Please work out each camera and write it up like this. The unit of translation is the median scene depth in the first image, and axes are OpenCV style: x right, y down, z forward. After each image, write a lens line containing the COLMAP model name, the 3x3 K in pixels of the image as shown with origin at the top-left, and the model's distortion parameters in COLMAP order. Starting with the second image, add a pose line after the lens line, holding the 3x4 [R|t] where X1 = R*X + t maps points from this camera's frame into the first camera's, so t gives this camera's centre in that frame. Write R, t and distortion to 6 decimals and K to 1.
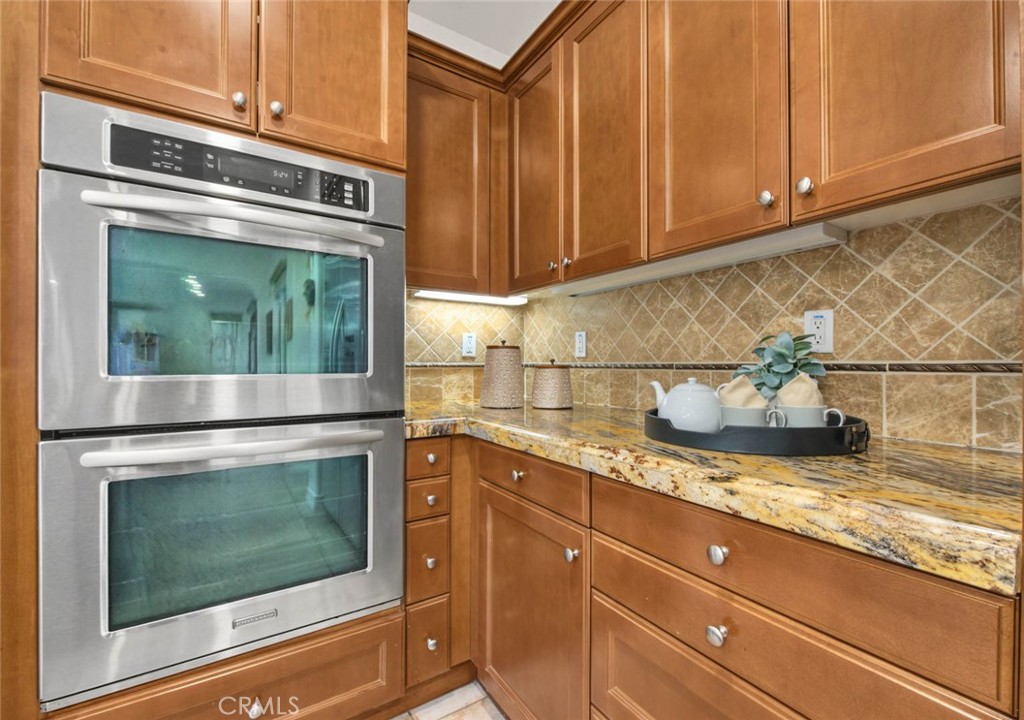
lens RADIAL K [[435.3, 0, 536.8], [0, 435.3, 365.3], [0, 0, 1]] dist [0.001041, -0.001367]
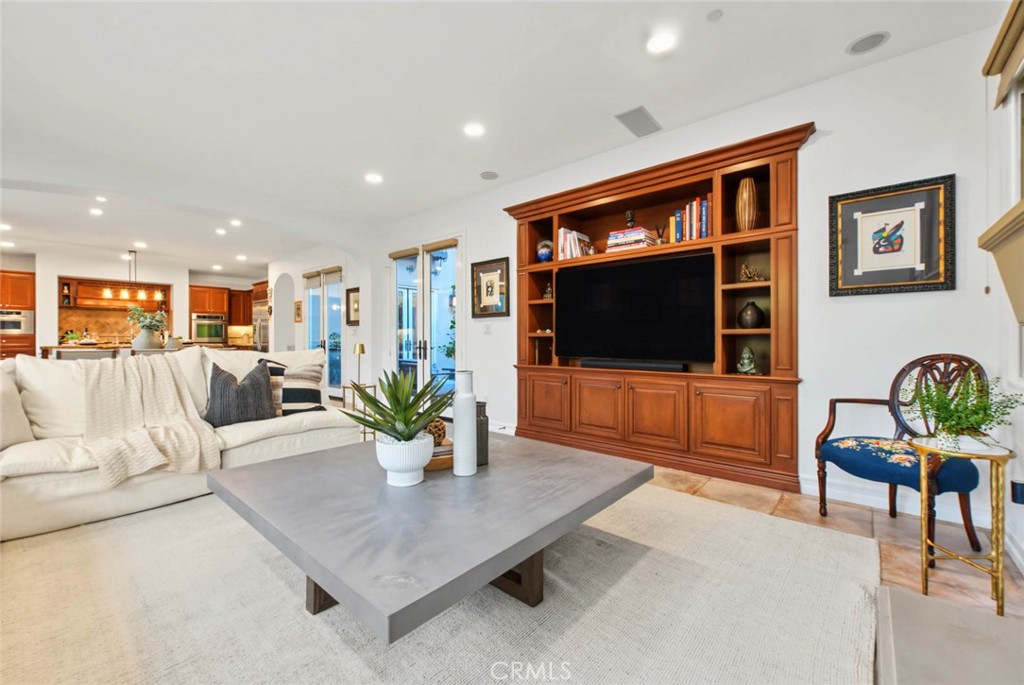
lens RADIAL K [[419.0, 0, 518.8], [0, 419.0, 346.5], [0, 0, 1]] dist [-0.002633, -0.001057]
pose [[0.963570, -0.006931, 0.267366, 3.165755], [0.003431, 0.999902, 0.013558, 0.100297], [-0.267434, -0.012146, 0.963500, -8.931474]]
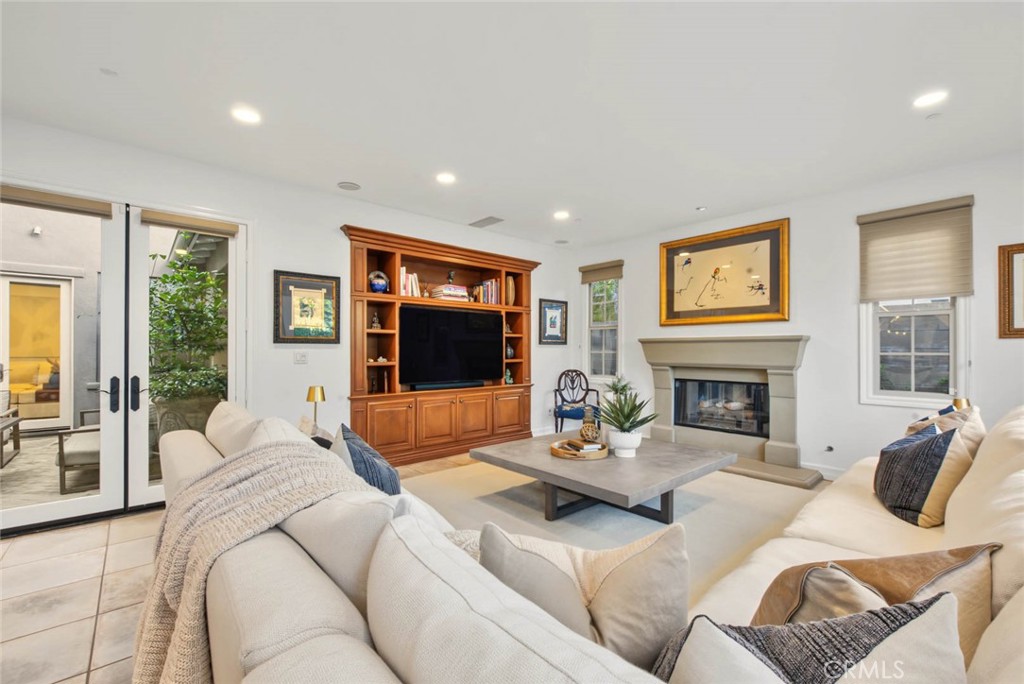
lens RADIAL K [[419.0, 0, 506.7], [0, 419.0, 351.5], [0, 0, 1]] dist [-0.002633, -0.001057]
pose [[-0.125433, -0.004561, 0.992092, 0.641900], [-0.000513, 0.999990, 0.004533, -0.069716], [-0.992102, 0.000059, -0.125434, -6.253353]]
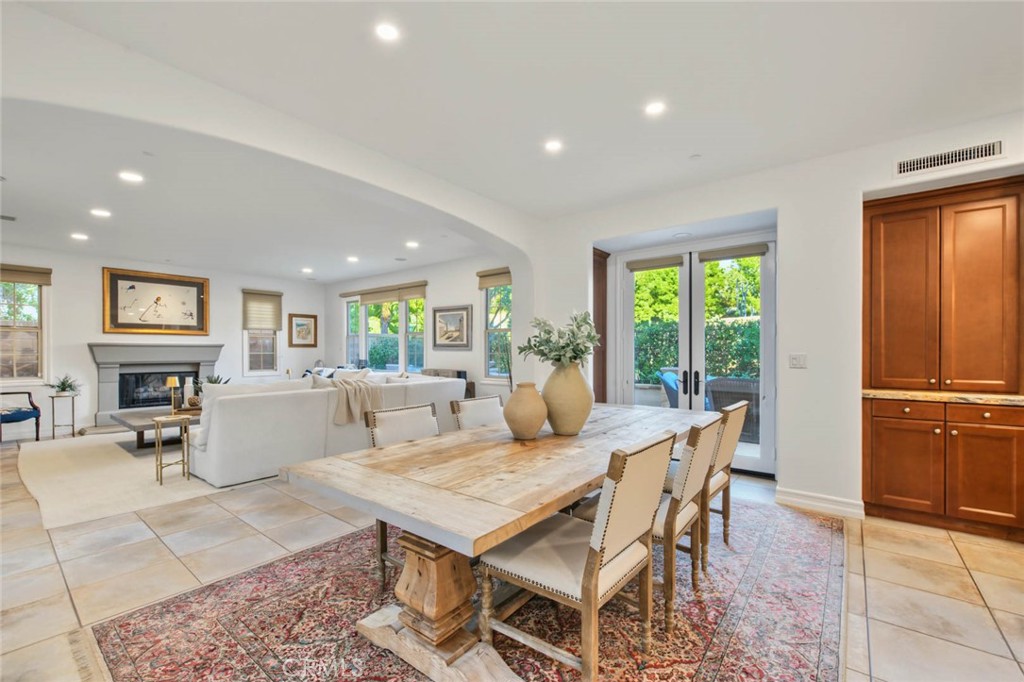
lens RADIAL K [[419.0, 0, 515.2], [0, 419.0, 354.9], [0, 0, 1]] dist [-0.002633, -0.001057]
pose [[-0.952840, 0.001951, -0.303466, 1.315339], [-0.002014, 0.999917, 0.012752, -0.111513], [0.303465, 0.012761, -0.952757, -1.579083]]
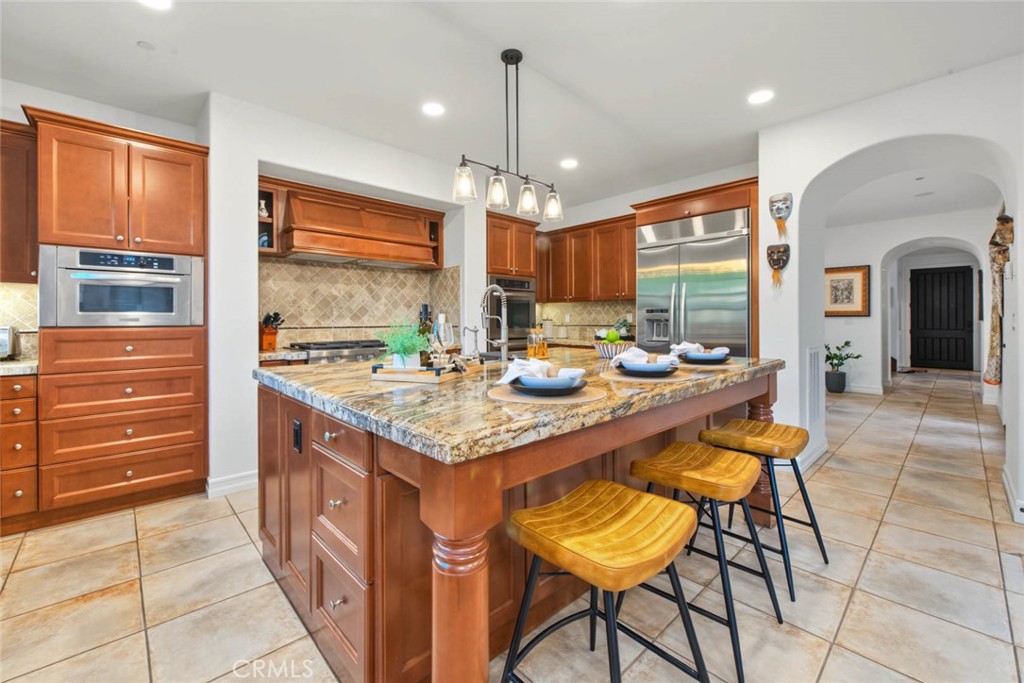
lens RADIAL K [[419.0, 0, 514.2], [0, 419.0, 322.0], [0, 0, 1]] dist [-0.002633, -0.001057]
pose [[0.987069, -0.005623, 0.160196, -1.196605], [0.004831, 0.999974, 0.005333, -0.060118], [-0.160222, -0.004490, 0.987071, -2.993577]]
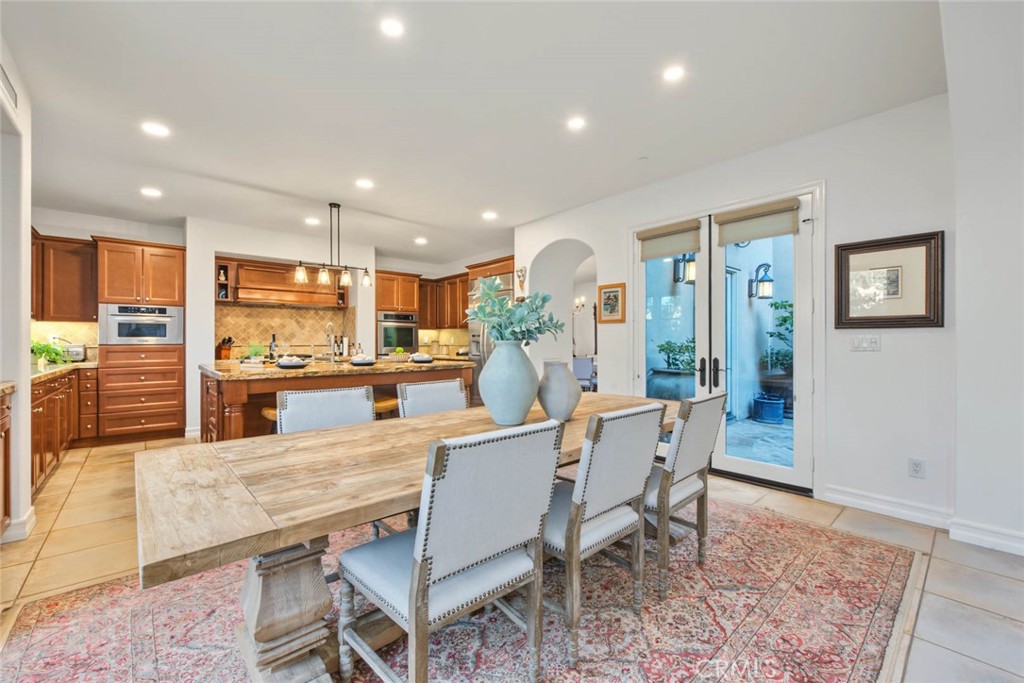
lens RADIAL K [[419.0, 0, 515.0], [0, 419.0, 343.5], [0, 0, 1]] dist [-0.002633, -0.001057]
pose [[0.991535, -0.003603, 0.129790, 0.257866], [0.003119, 0.999987, 0.003928, -0.050143], [-0.129802, -0.003490, 0.991534, -5.062362]]
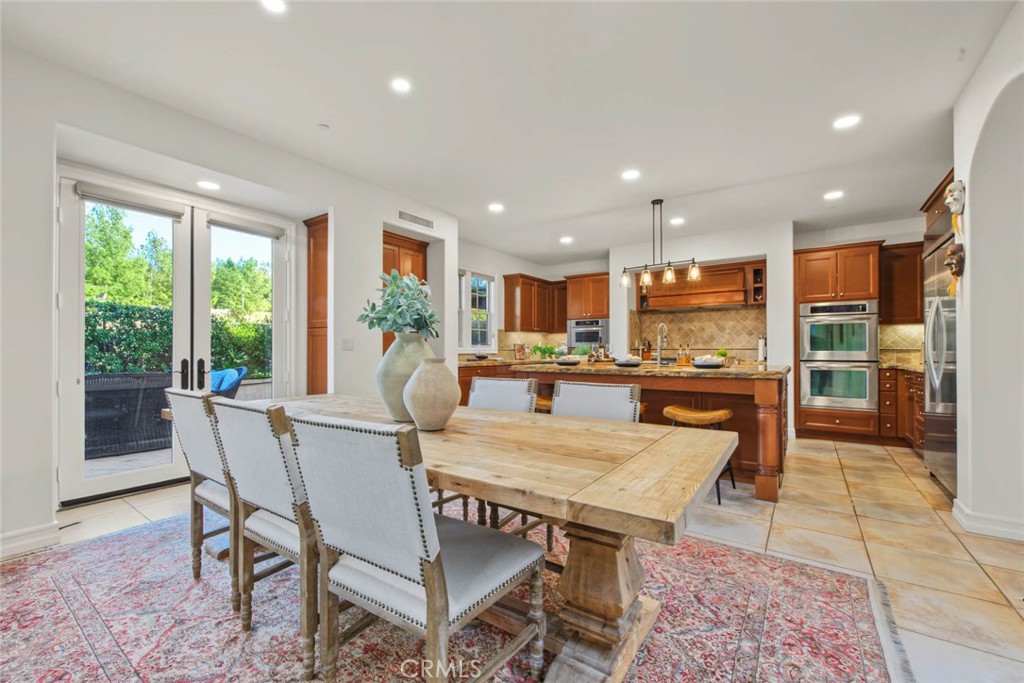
lens RADIAL K [[419.0, 0, 511.6], [0, 419.0, 347.9], [0, 0, 1]] dist [-0.002633, -0.001057]
pose [[0.354952, -0.008530, -0.934846, 2.129924], [0.000845, 0.999961, -0.008804, 0.019567], [0.934884, 0.002335, 0.354945, -3.560409]]
